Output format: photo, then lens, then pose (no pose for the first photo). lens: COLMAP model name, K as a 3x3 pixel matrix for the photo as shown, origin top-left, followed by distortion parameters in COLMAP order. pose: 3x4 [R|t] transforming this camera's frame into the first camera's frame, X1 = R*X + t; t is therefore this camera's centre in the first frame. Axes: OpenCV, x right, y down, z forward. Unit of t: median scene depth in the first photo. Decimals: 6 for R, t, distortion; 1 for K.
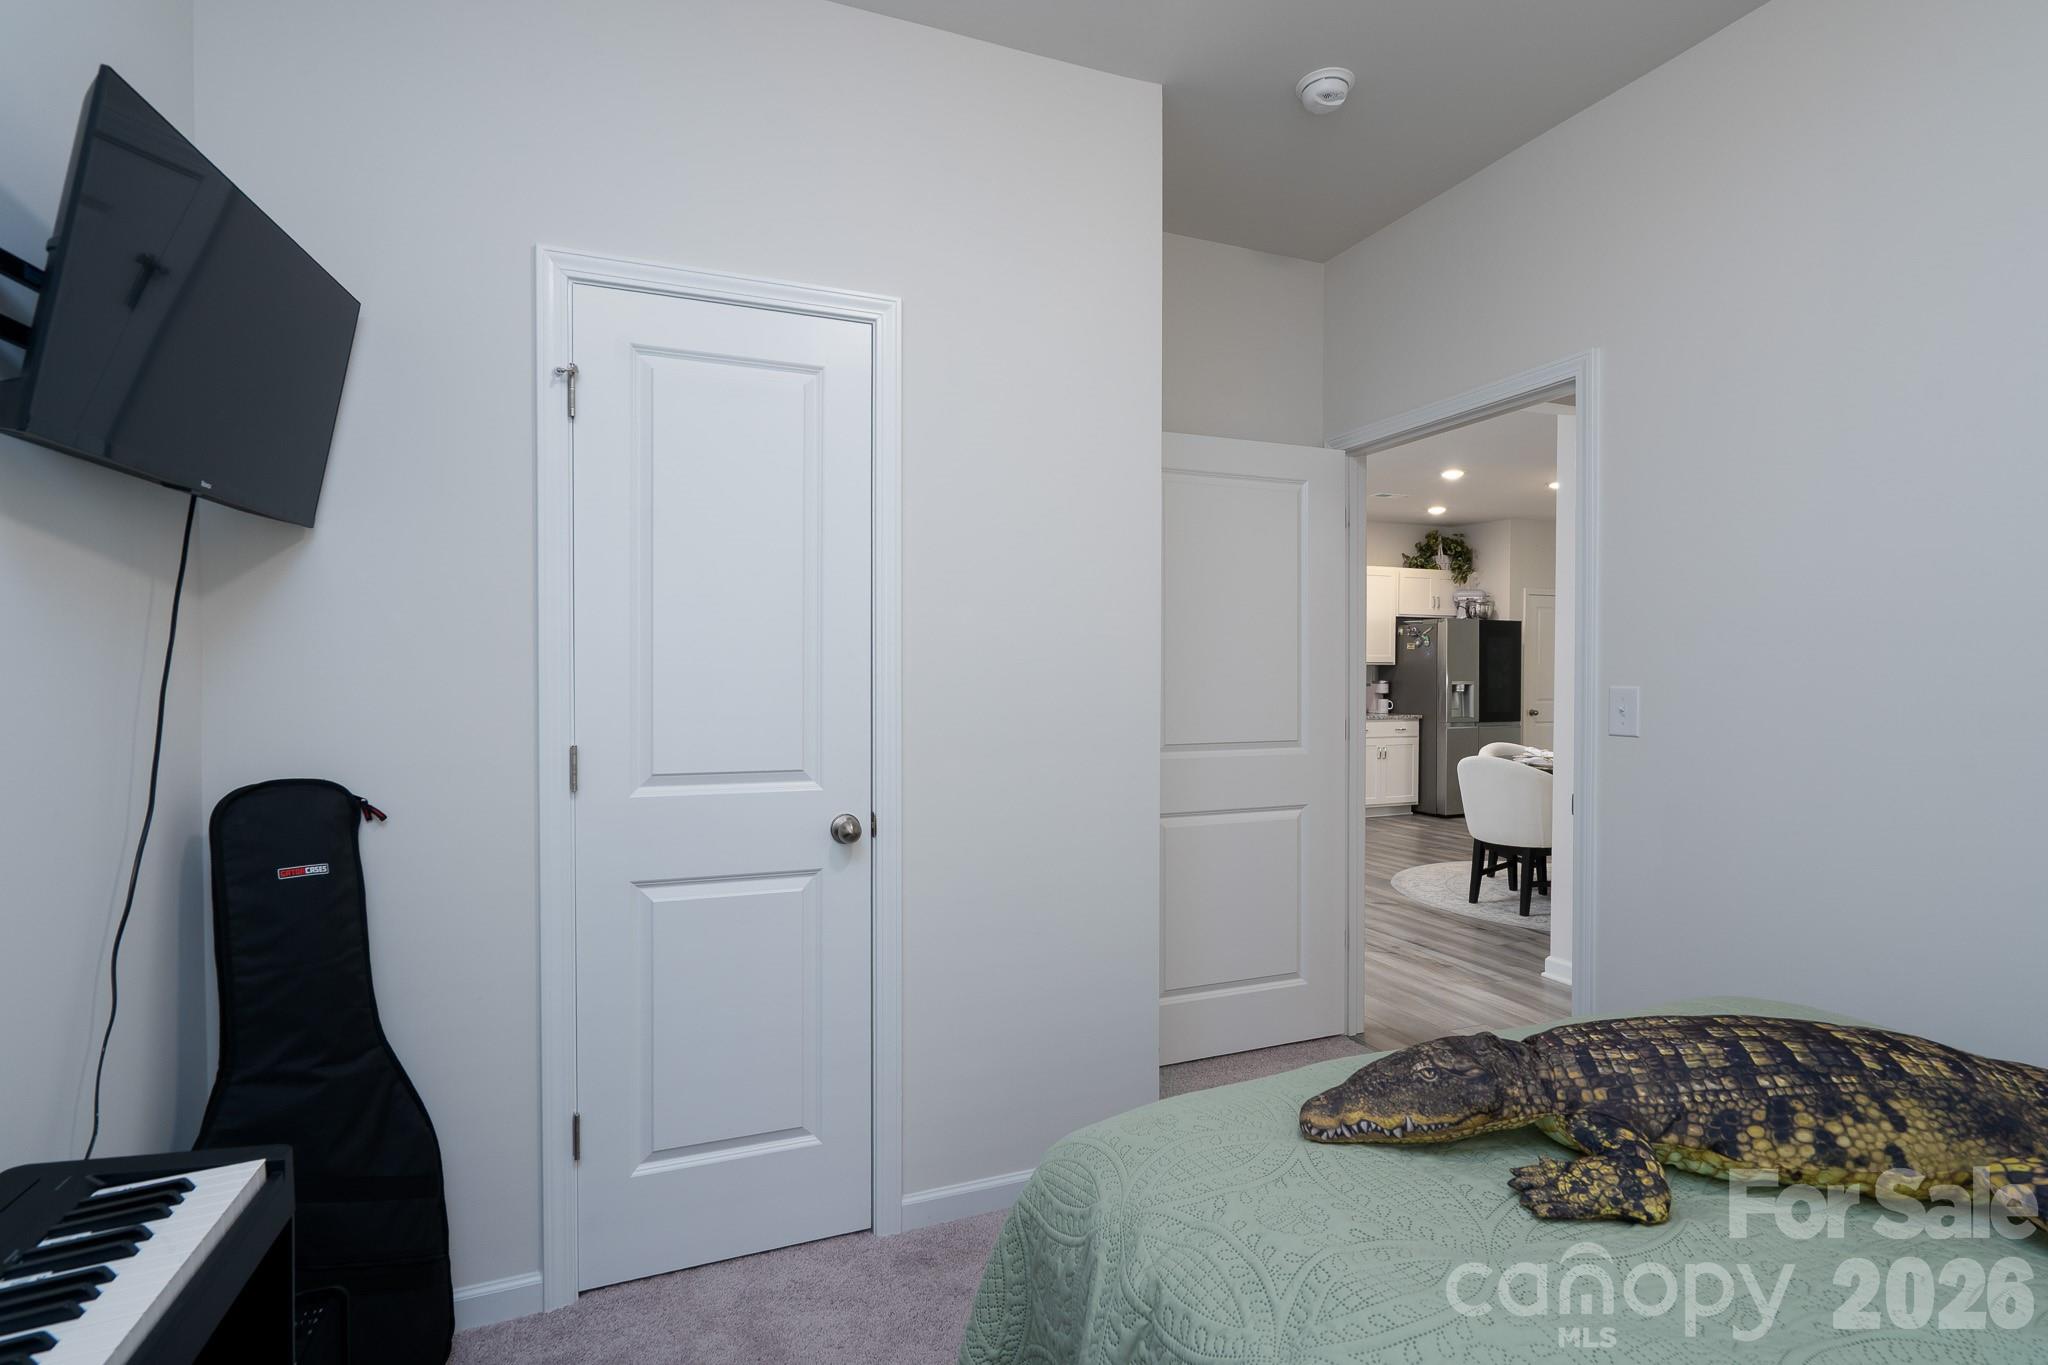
lens RADIAL K [[933.1, 0, 1032.6], [0, 933.1, 684.1], [0, 0, 1]] dist [-0.002827, 0.001249]
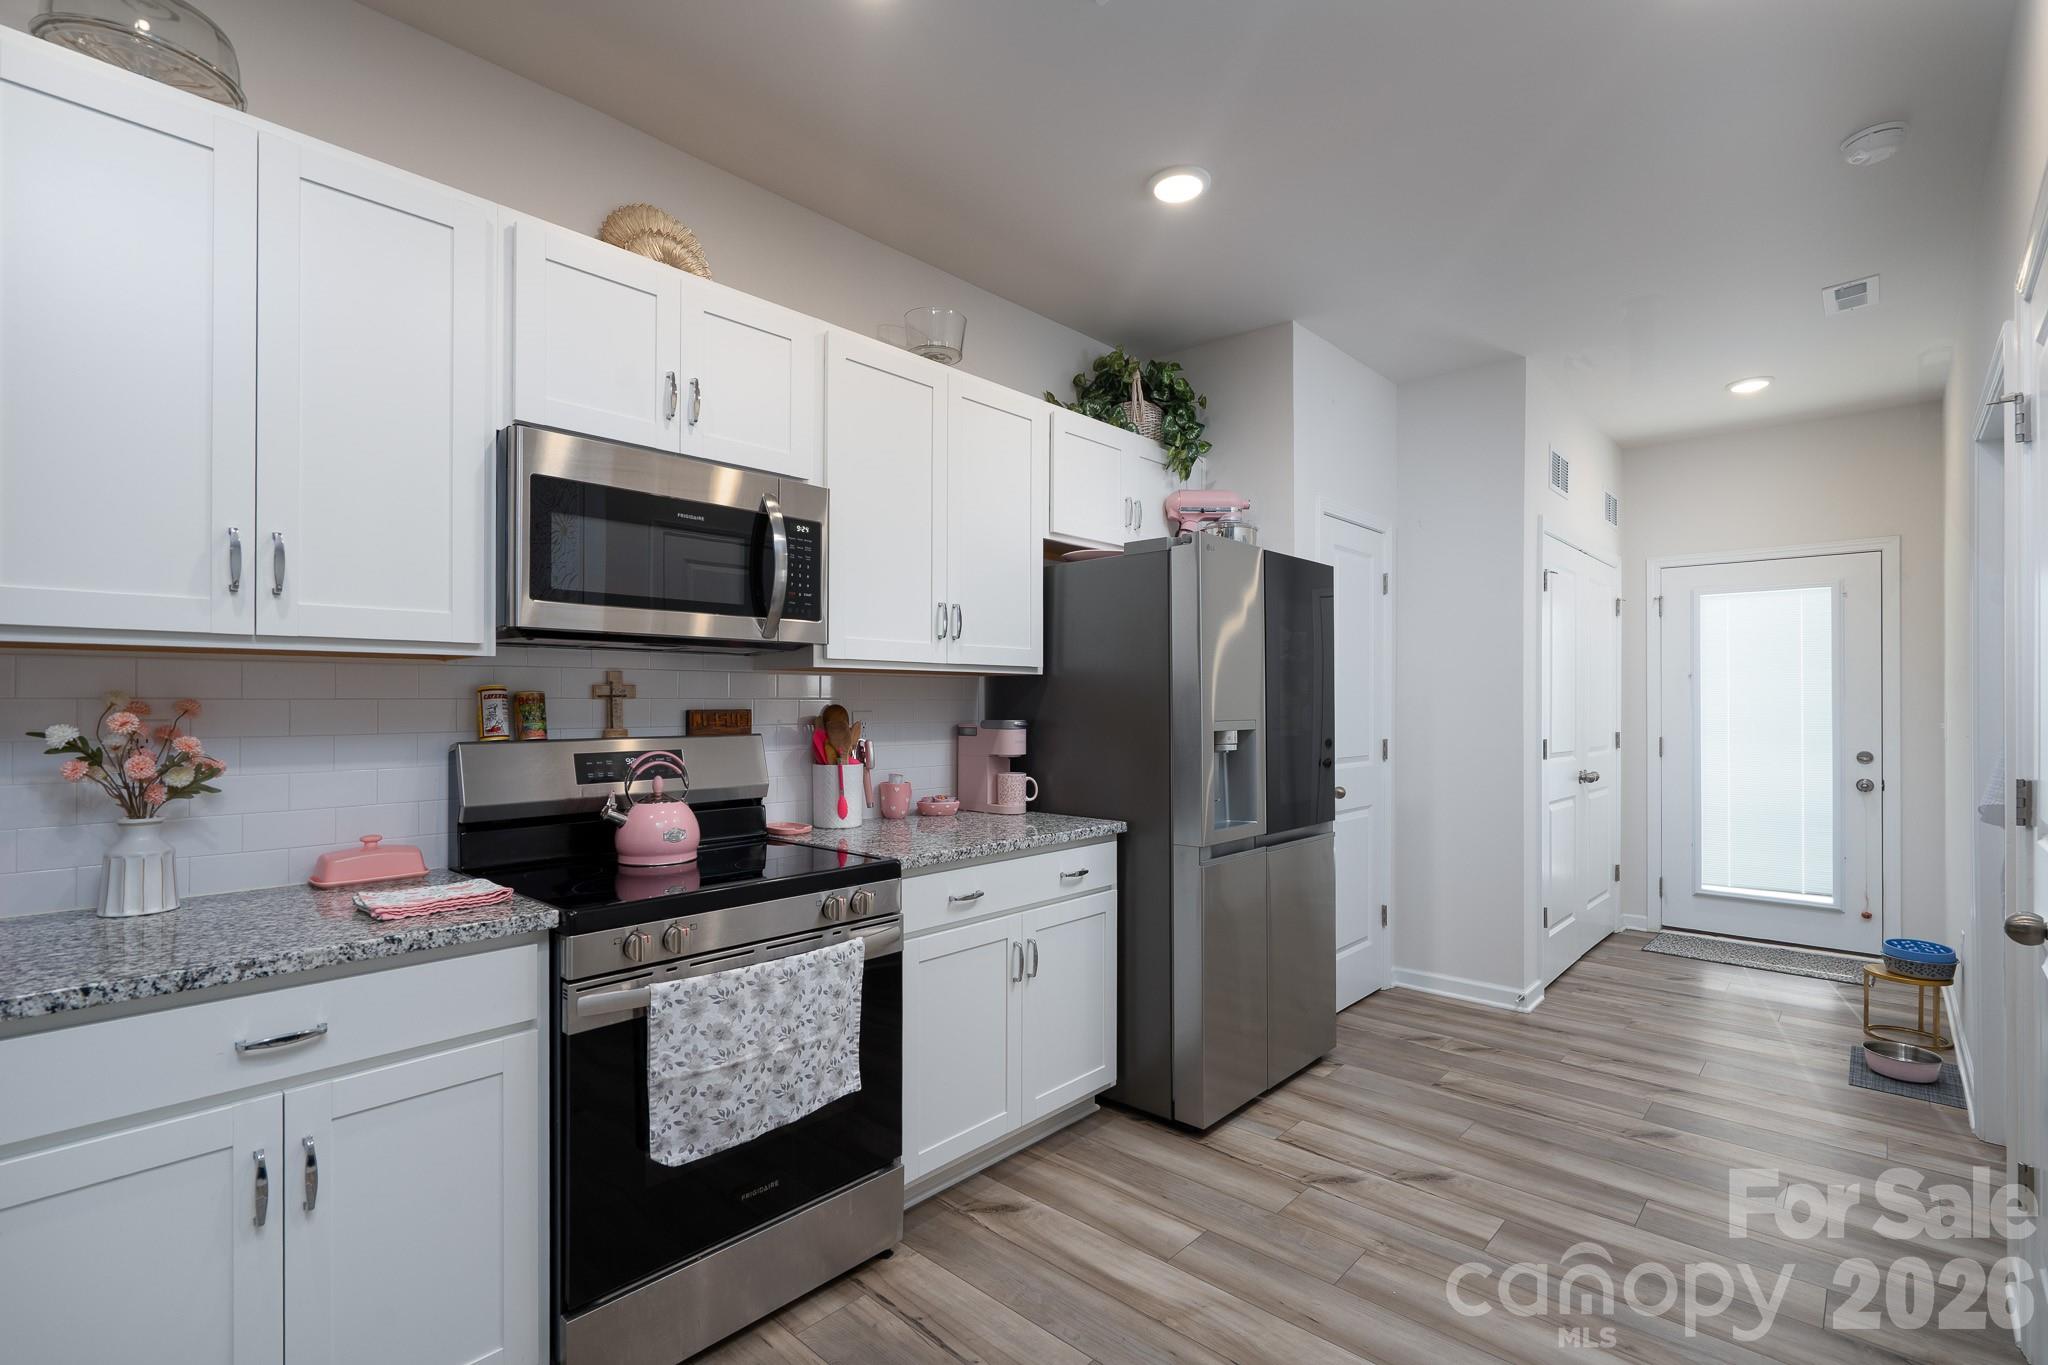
lens RADIAL K [[933.1, 0, 1024.9], [0, 933.1, 702.6], [0, 0, 1]] dist [-0.002827, 0.001249]
pose [[0.901207, -0.003766, 0.433373, 0.229106], [0.008227, 0.999931, -0.008418, -0.007300], [-0.433311, 0.011152, 0.901175, 0.684226]]
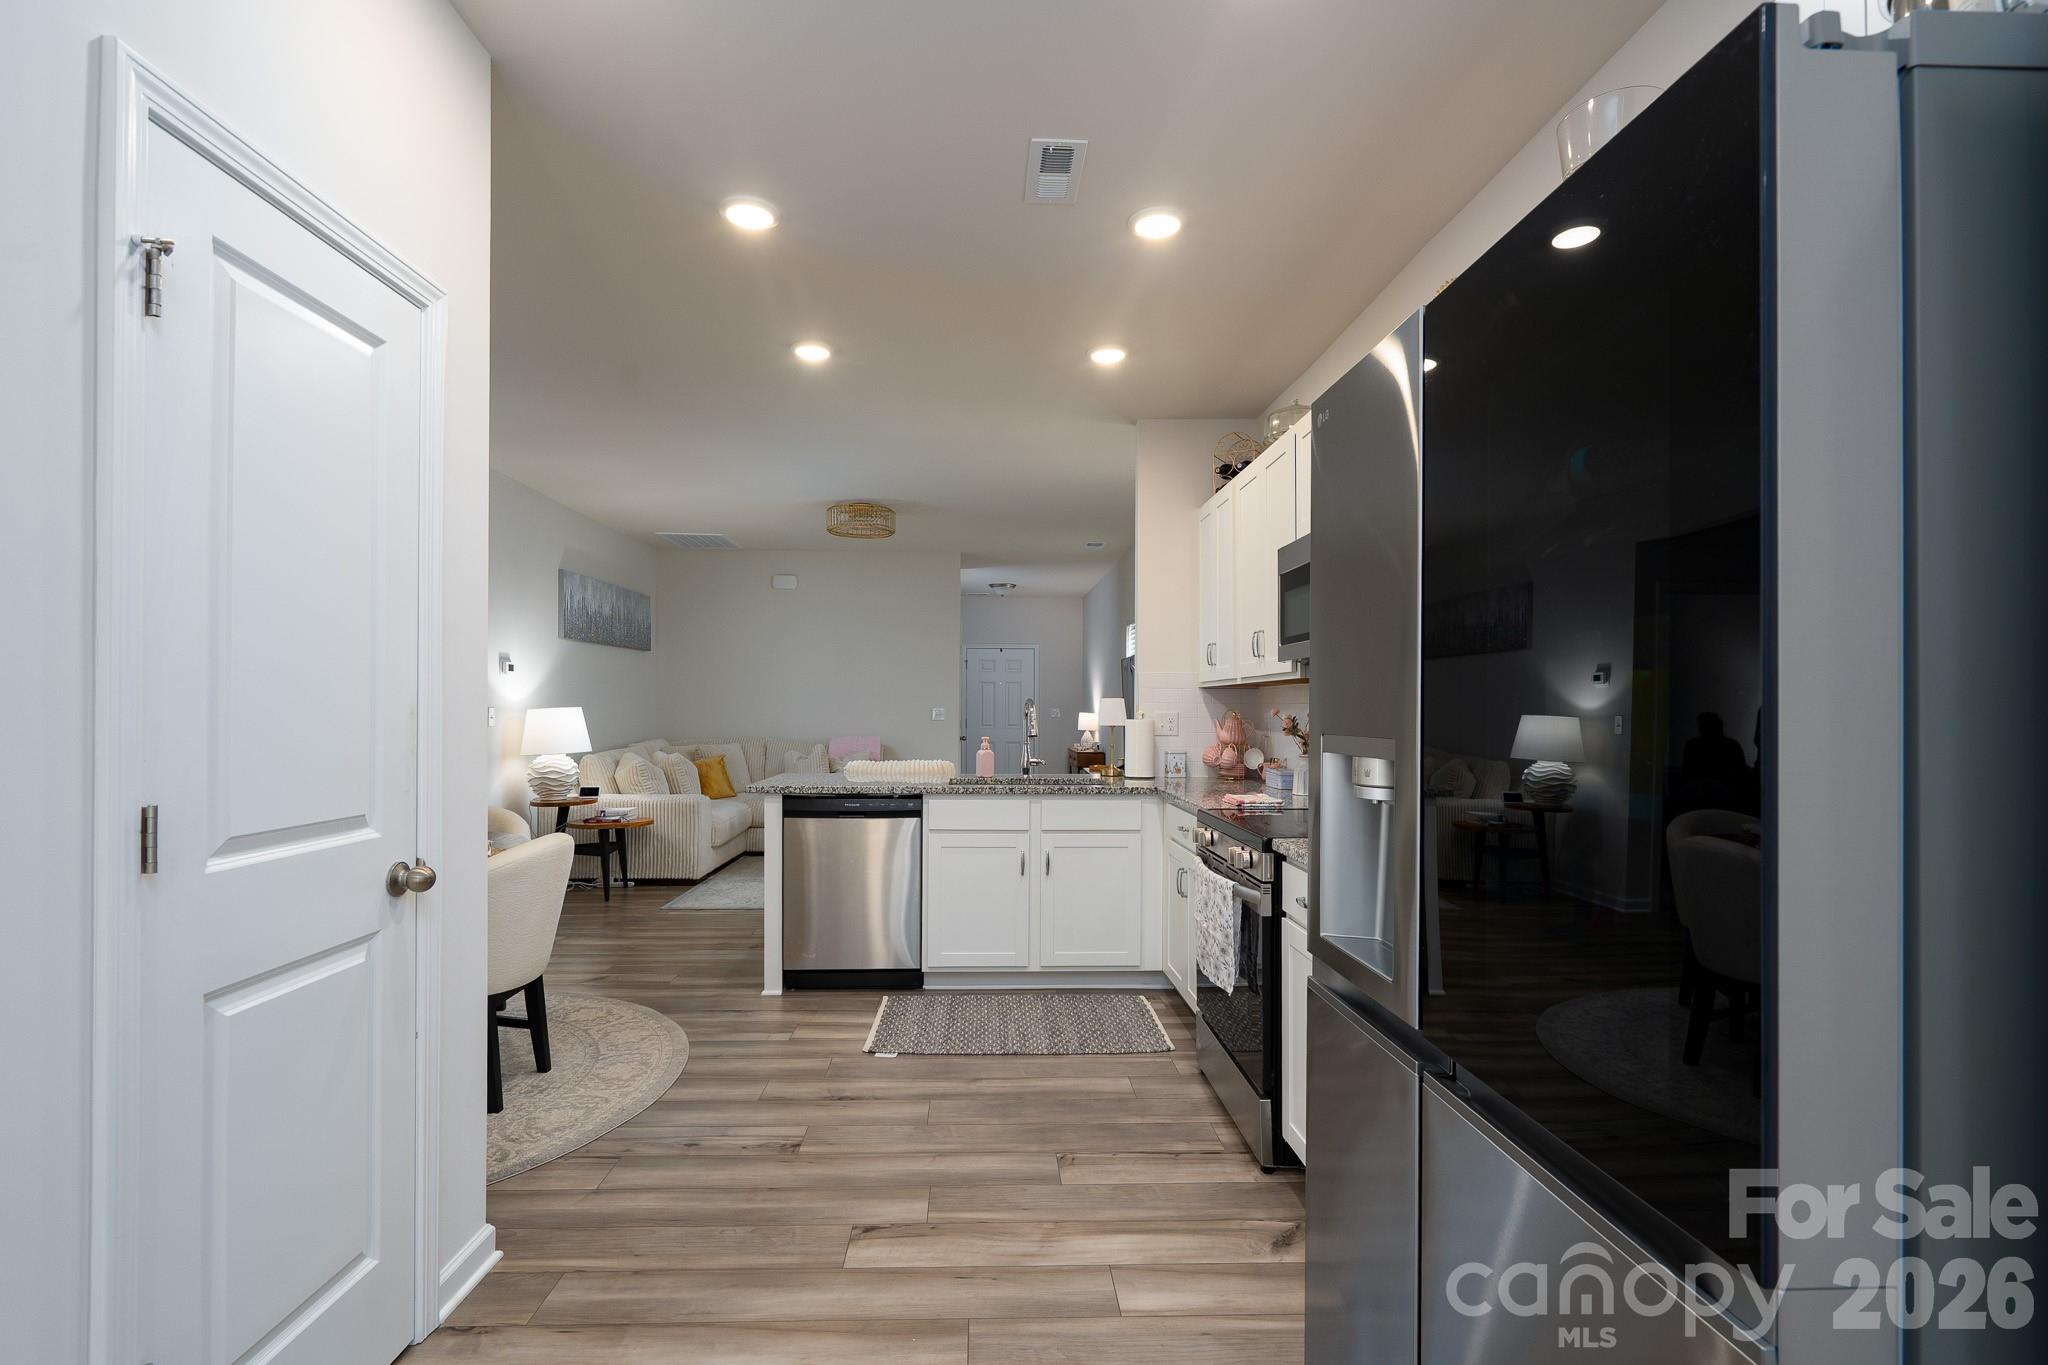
lens RADIAL K [[933.1, 0, 996.5], [0, 933.1, 702.8], [0, 0, 1]] dist [-0.002827, 0.001249]
pose [[-0.346992, -0.007944, -0.937835, 0.604009], [-0.015918, 0.999870, -0.002580, -0.007655], [0.937733, 0.014033, -0.347073, 0.942839]]
